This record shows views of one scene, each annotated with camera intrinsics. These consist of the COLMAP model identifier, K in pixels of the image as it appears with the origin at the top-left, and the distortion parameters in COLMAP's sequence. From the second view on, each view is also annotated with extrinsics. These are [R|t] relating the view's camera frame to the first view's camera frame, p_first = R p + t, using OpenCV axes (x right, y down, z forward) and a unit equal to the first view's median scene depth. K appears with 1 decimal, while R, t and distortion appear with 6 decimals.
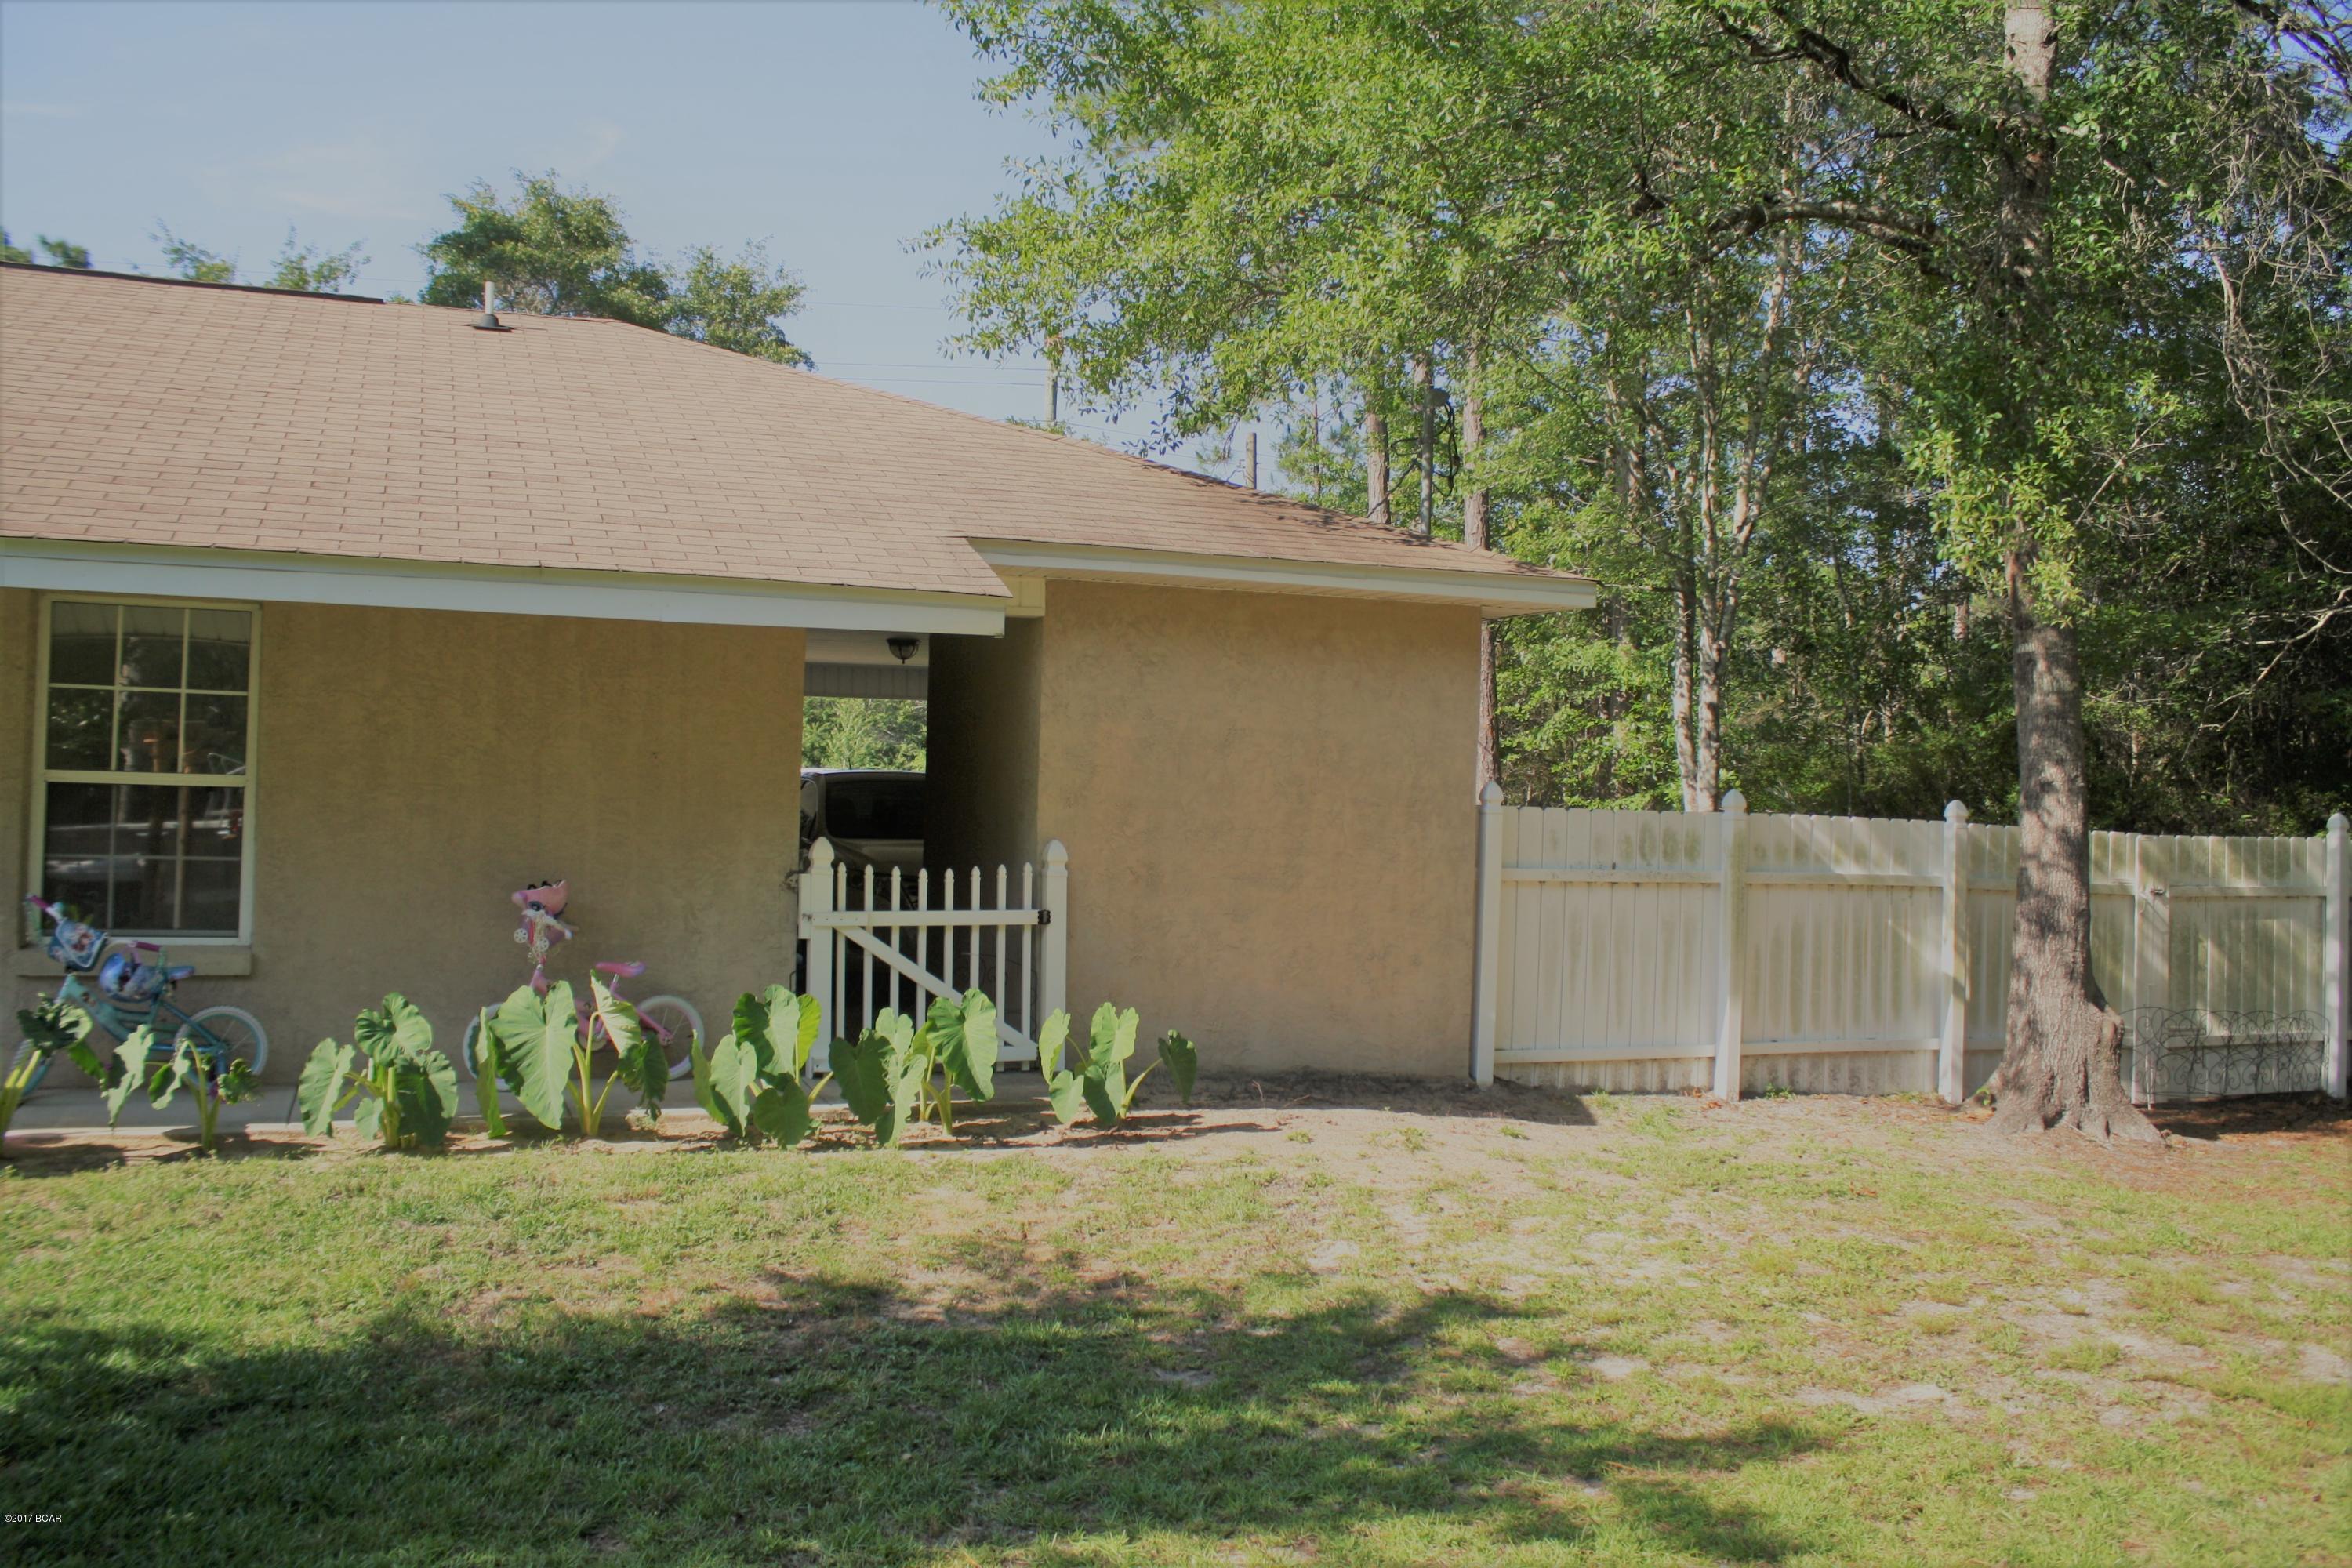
lens RADIAL K [[1998.4, 0, 1182.8], [0, 1998.4, 757.9], [0, 0, 1]] dist [-0.160400, 0.150126]
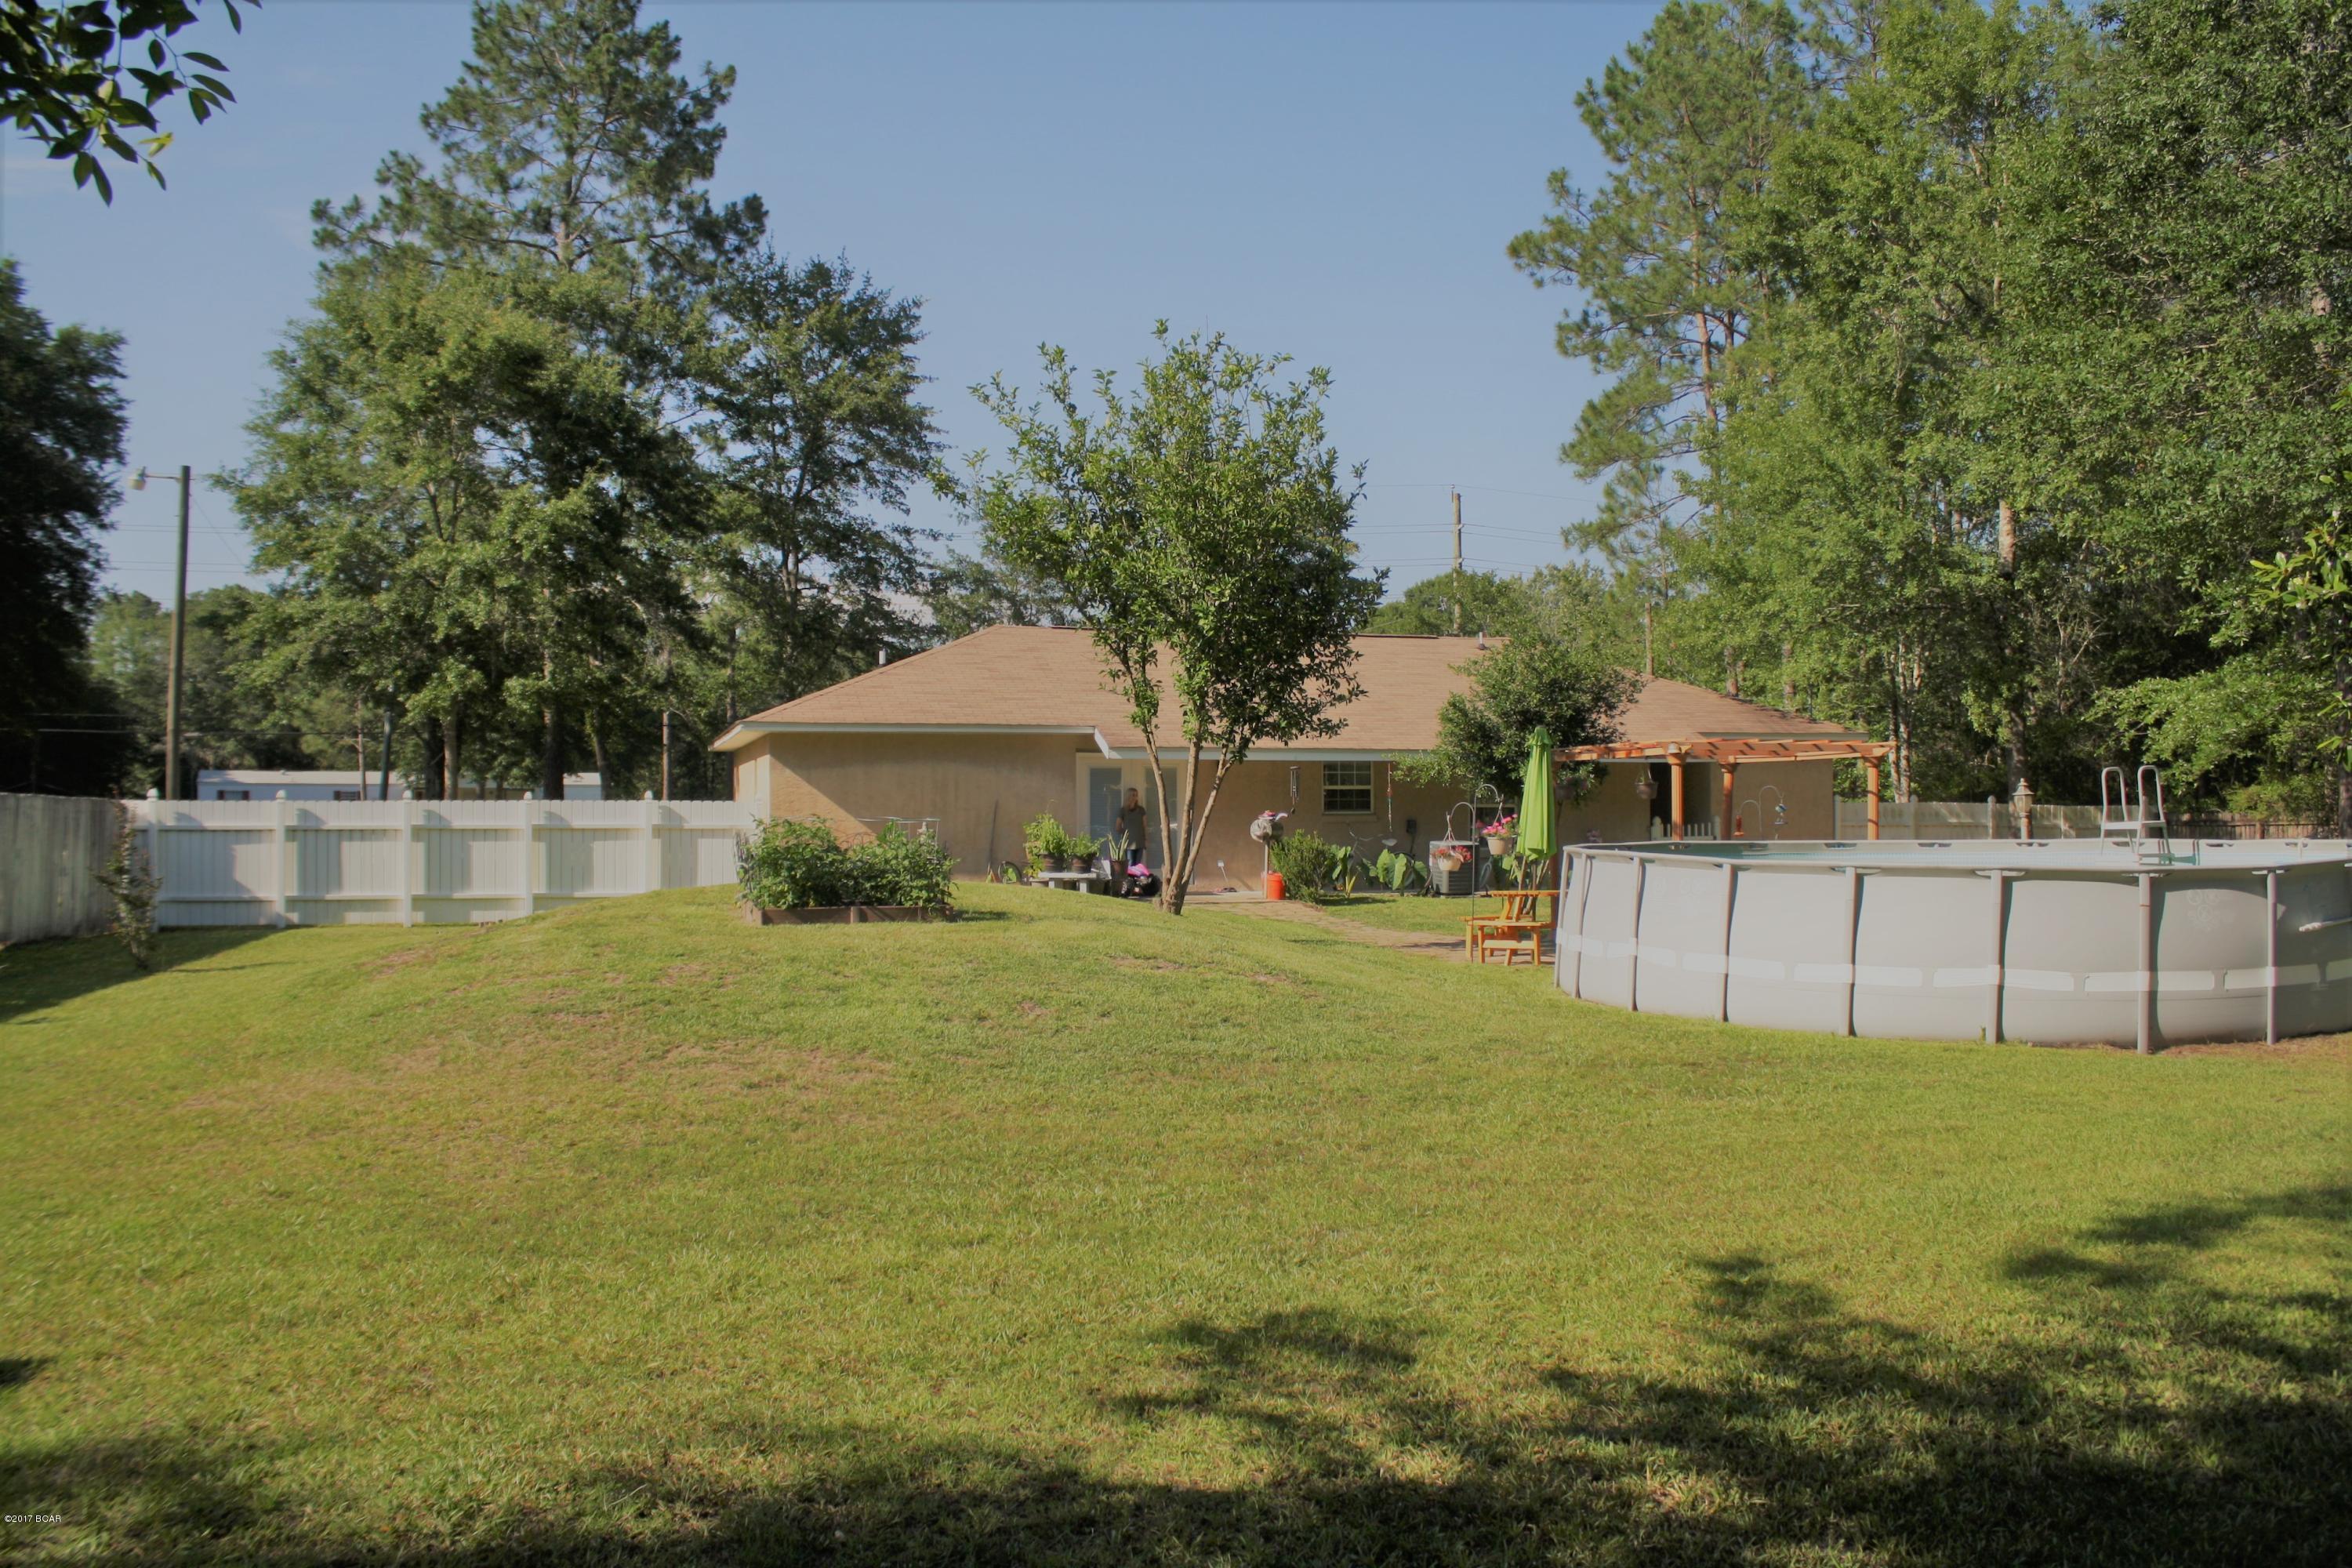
lens RADIAL K [[1998.4, 0, 1182.8], [0, 1998.4, 757.9], [0, 0, 1]] dist [-0.160400, 0.150126]
pose [[0.995355, -0.024175, -0.093191, -0.652016], [0.023682, 0.999699, -0.006388, -0.055245], [0.093318, 0.004151, 0.995628, -2.460445]]
